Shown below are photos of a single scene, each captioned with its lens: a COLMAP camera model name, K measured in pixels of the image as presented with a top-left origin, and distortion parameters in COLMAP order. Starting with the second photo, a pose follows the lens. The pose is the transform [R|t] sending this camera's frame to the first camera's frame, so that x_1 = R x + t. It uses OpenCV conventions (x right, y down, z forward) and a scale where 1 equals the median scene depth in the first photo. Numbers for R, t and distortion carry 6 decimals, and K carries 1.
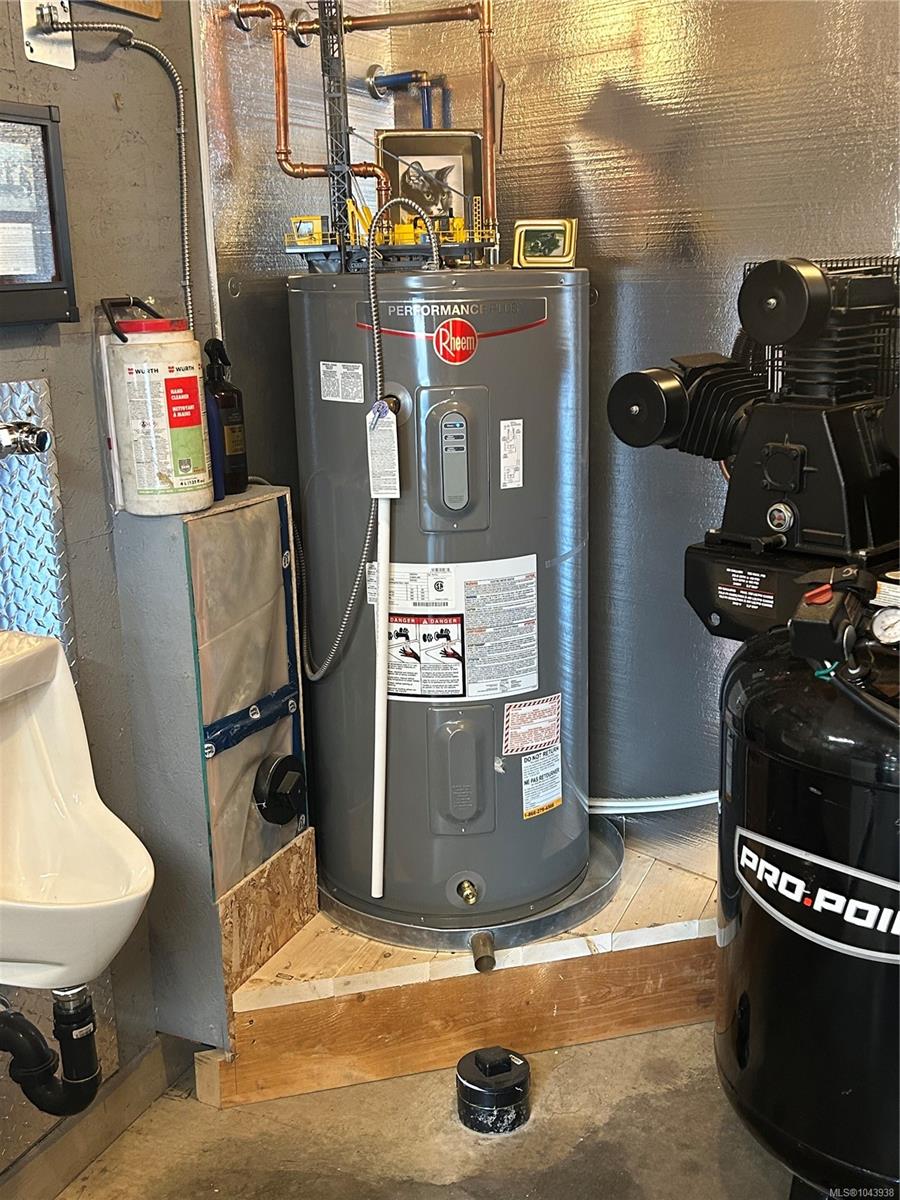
lens RADIAL K [[1265.8, 0, 459.6], [0, 1265.8, 596.0], [0, 0, 1]] dist [0.046542, 0.000000]
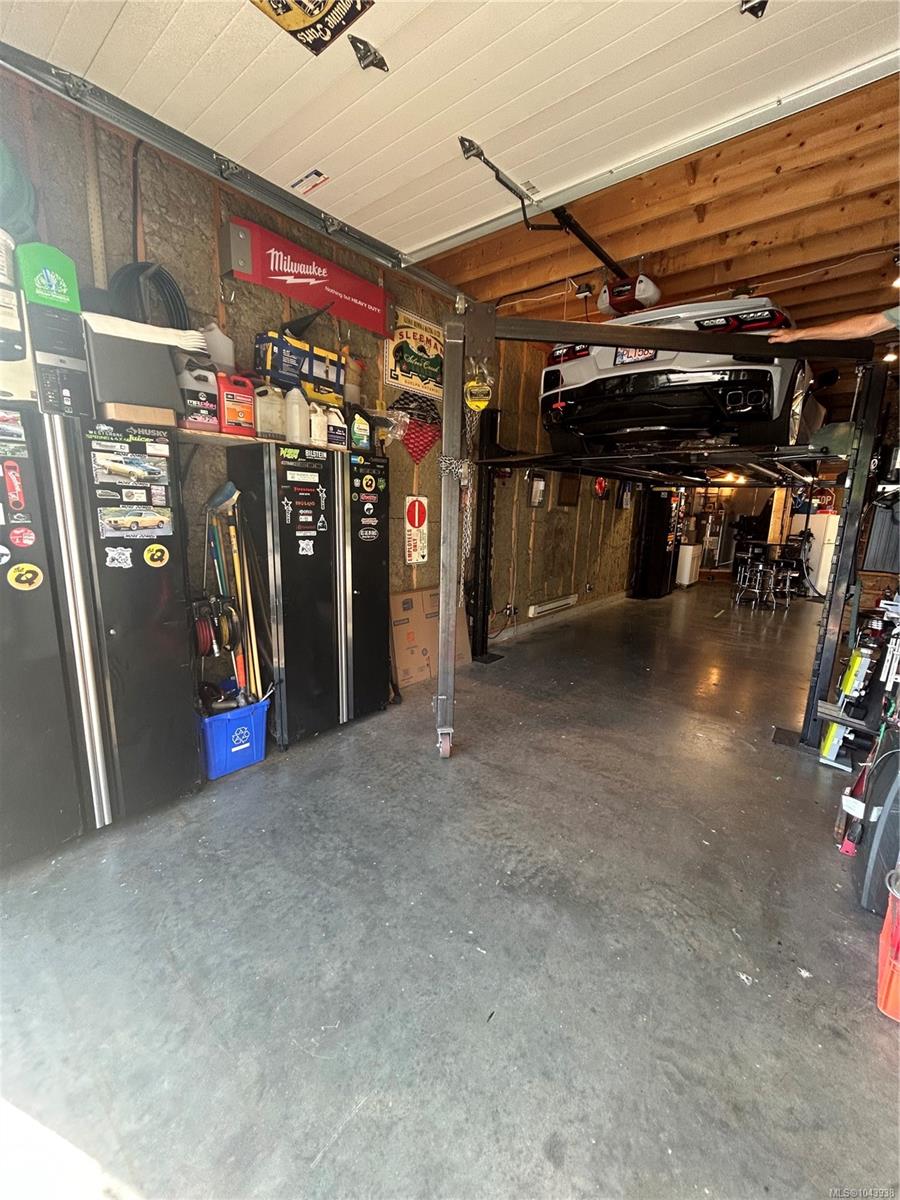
lens RADIAL K [[482.8, 0, 449.8], [0, 482.8, 599.1], [0, 0, 1]] dist [0.000142, 0.000002]
pose [[0.961393, 0.099172, -0.256688, -1.246623], [-0.109653, 0.993608, -0.026808, 1.029662], [0.252389, 0.053920, 0.966122, -4.378061]]
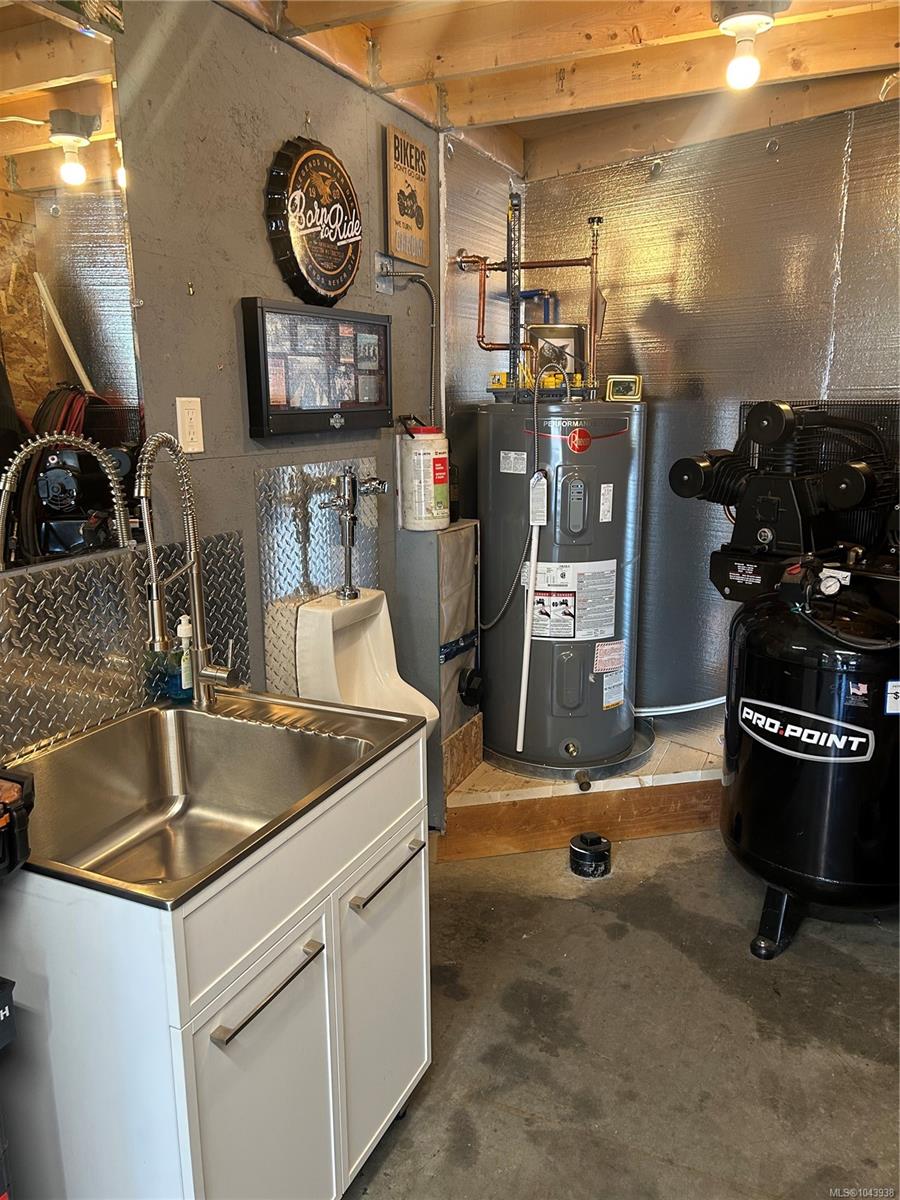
lens RADIAL K [[914.5, 0, 445.0], [0, 914.5, 596.3], [0, 0, 1]] dist [0.057273, -0.062698]
pose [[0.999685, 0.021285, -0.013326, -0.172456], [-0.021729, 0.999182, -0.034105, 0.072681], [0.012590, 0.034383, 0.999329, -0.316715]]
